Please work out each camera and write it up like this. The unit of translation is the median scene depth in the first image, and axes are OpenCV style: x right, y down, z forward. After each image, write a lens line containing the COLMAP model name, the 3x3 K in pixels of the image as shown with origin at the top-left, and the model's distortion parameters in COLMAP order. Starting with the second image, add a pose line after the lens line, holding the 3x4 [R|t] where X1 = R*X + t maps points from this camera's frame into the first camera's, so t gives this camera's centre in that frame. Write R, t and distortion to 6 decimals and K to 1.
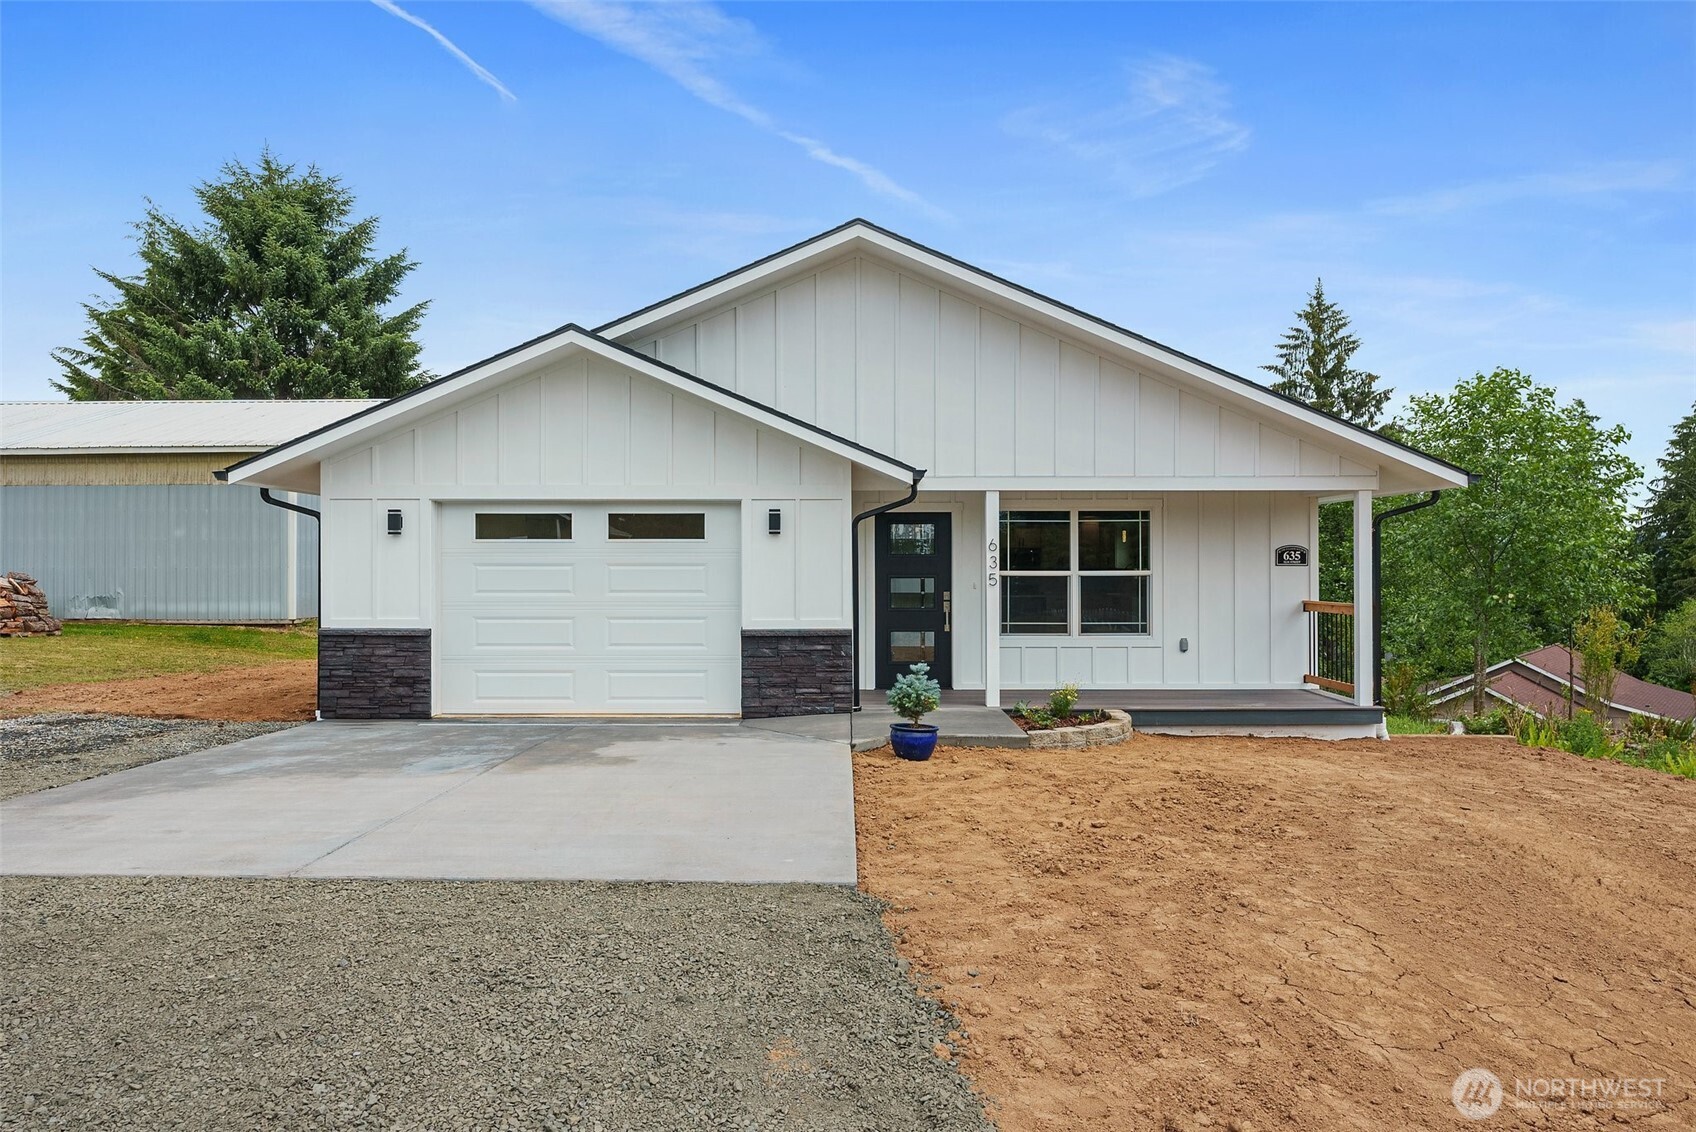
lens RADIAL K [[1155.1, 0, 847.9], [0, 1155.1, 567.9], [0, 0, 1]] dist [0.009911, 0.000385]
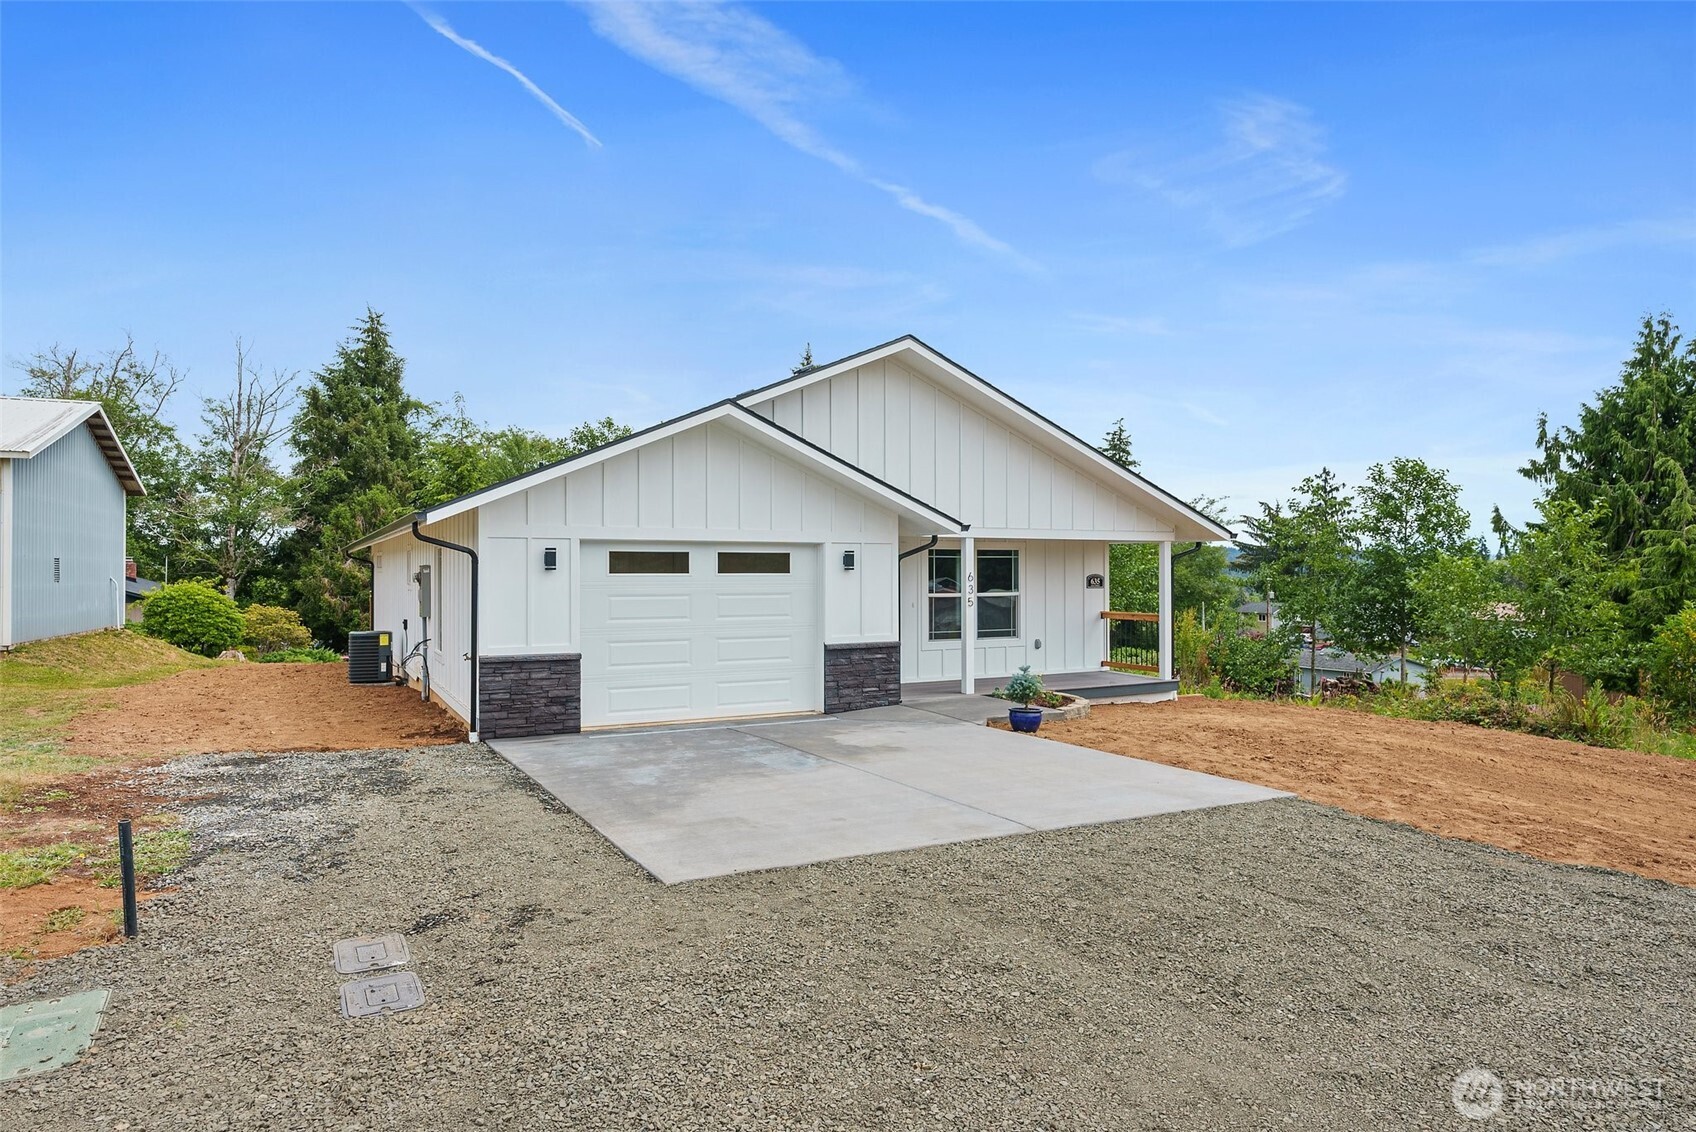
lens RADIAL K [[1035.9, 0, 848.5], [0, 1035.9, 563.6], [0, 0, 1]] dist [-0.006226, -0.000077]
pose [[0.879943, 0.002565, 0.475071, -0.603199], [0.001281, 0.999969, -0.007772, -0.026528], [-0.475077, 0.007447, 0.879913, -0.020340]]
